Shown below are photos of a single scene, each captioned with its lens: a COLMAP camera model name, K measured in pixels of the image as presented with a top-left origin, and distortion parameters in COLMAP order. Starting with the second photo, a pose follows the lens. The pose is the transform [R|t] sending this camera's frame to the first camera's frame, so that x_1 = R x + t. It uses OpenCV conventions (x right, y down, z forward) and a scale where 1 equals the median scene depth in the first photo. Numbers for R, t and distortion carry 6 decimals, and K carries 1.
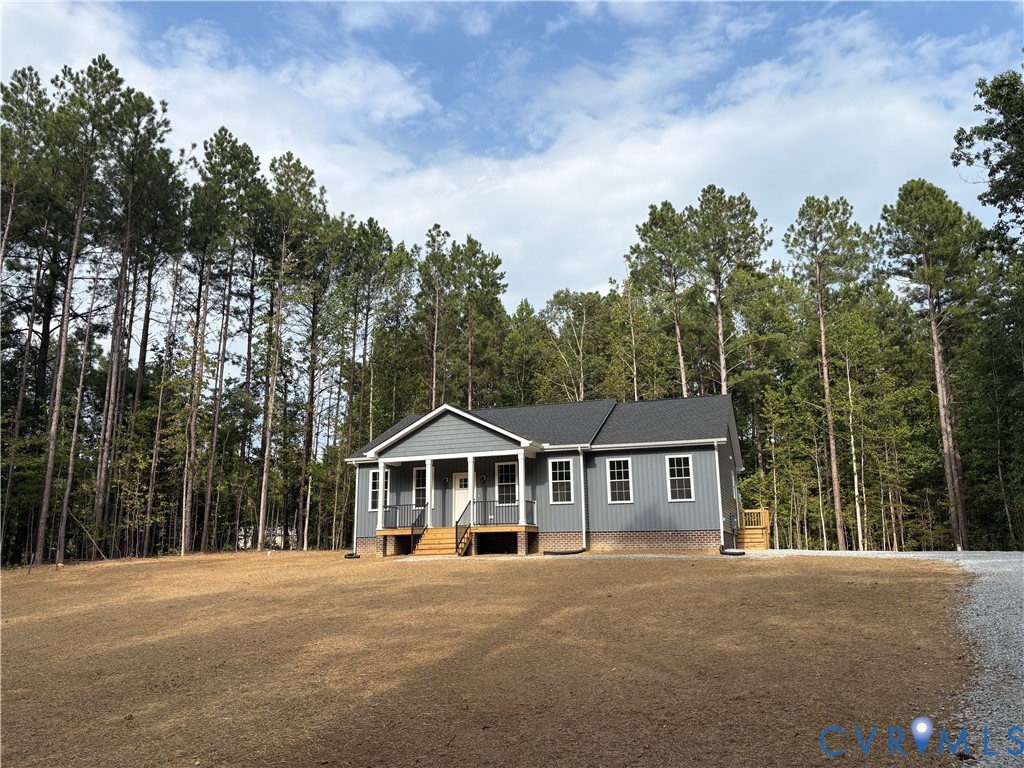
lens RADIAL K [[772.6, 0, 508.0], [0, 772.6, 365.8], [0, 0, 1]] dist [0.033388, -0.030019]
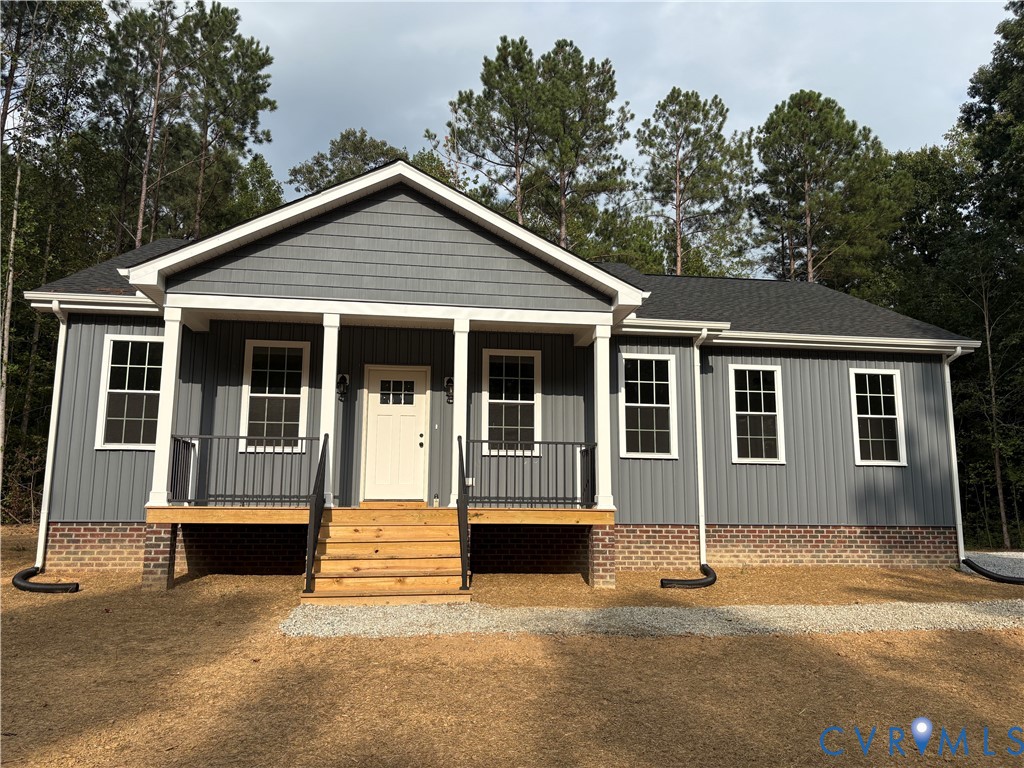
lens RADIAL K [[772.6, 0, 506.2], [0, 772.6, 387.5], [0, 0, 1]] dist [0.033388, -0.030019]
pose [[0.885390, 0.091302, 0.455794, -0.111427], [-0.130205, 0.989982, 0.054617, 0.073067], [-0.446242, -0.107704, 0.888408, 0.380226]]
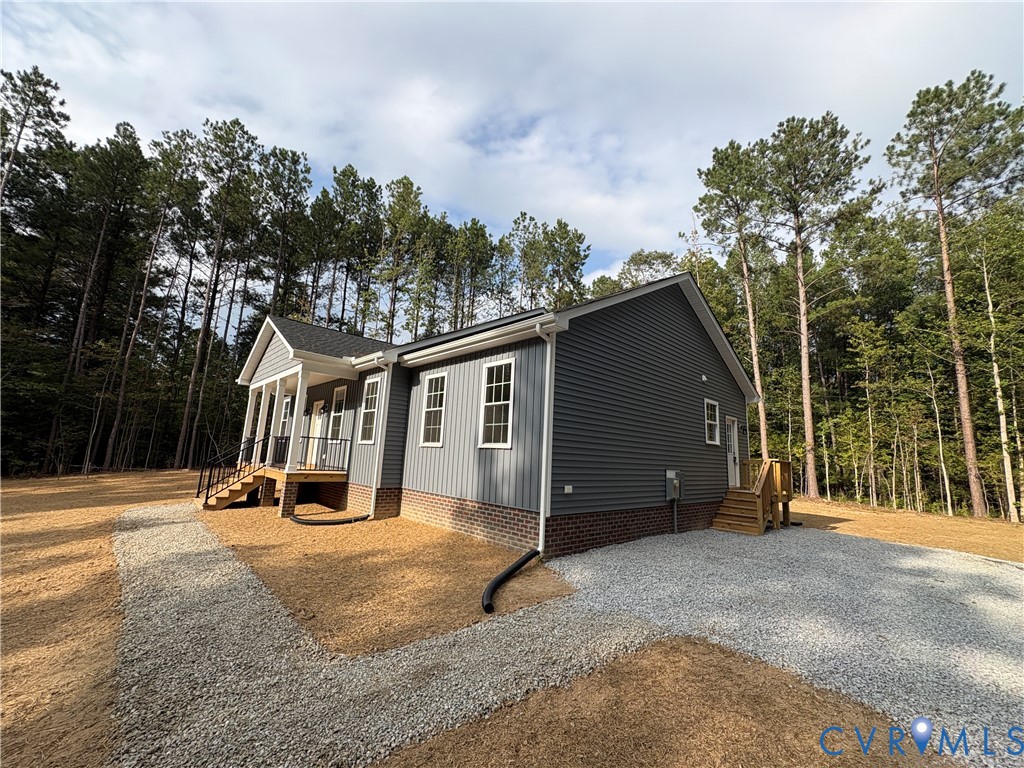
lens RADIAL K [[413.2, 0, 509.6], [0, 413.2, 380.2], [0, 0, 1]] dist [-0.005622, 0.000849]
pose [[0.891057, -0.029955, -0.452902, 0.199162], [0.051097, 0.998097, 0.034516, 0.067006], [0.451006, -0.053898, 0.890892, 0.421954]]
